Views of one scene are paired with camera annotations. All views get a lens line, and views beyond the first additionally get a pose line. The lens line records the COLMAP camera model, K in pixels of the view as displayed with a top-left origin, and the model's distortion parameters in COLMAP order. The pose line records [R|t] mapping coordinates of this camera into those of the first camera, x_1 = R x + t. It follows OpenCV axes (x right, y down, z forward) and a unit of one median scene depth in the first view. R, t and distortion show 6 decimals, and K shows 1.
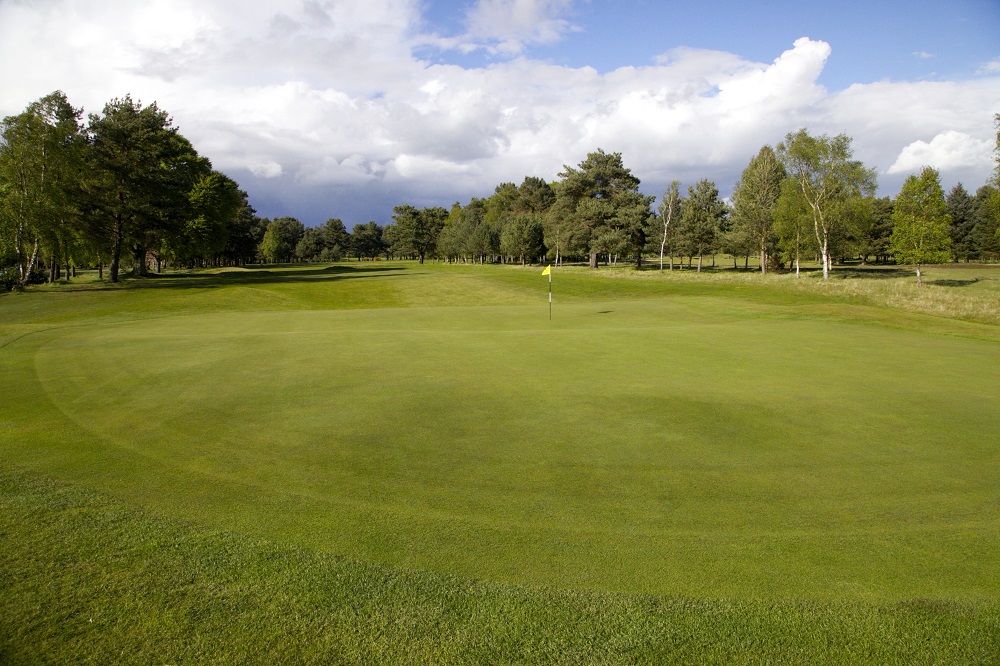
lens RADIAL K [[690.0, 0, 501.4], [0, 690.0, 334.4], [0, 0, 1]] dist [-0.076699, -0.000424]
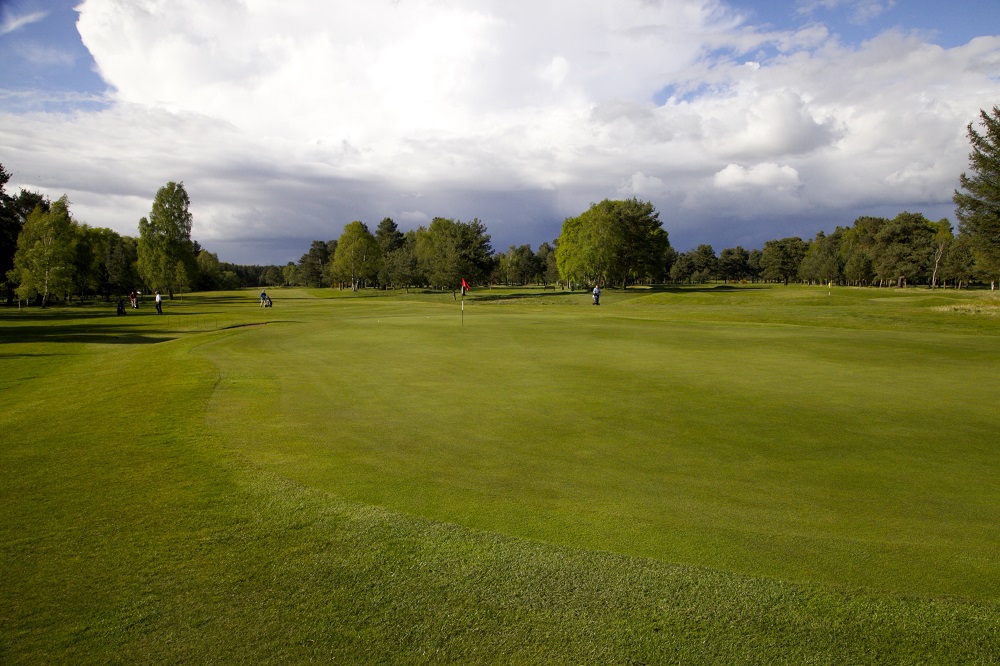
lens RADIAL K [[806.4, 0, 501.8], [0, 806.4, 333.9], [0, 0, 1]] dist [-0.061969, 0.002222]
pose [[0.897207, 0.035007, -0.440220, 0.071975], [-0.054823, 0.997971, -0.032375, 0.067912], [0.438194, 0.053181, 0.897306, -0.588957]]
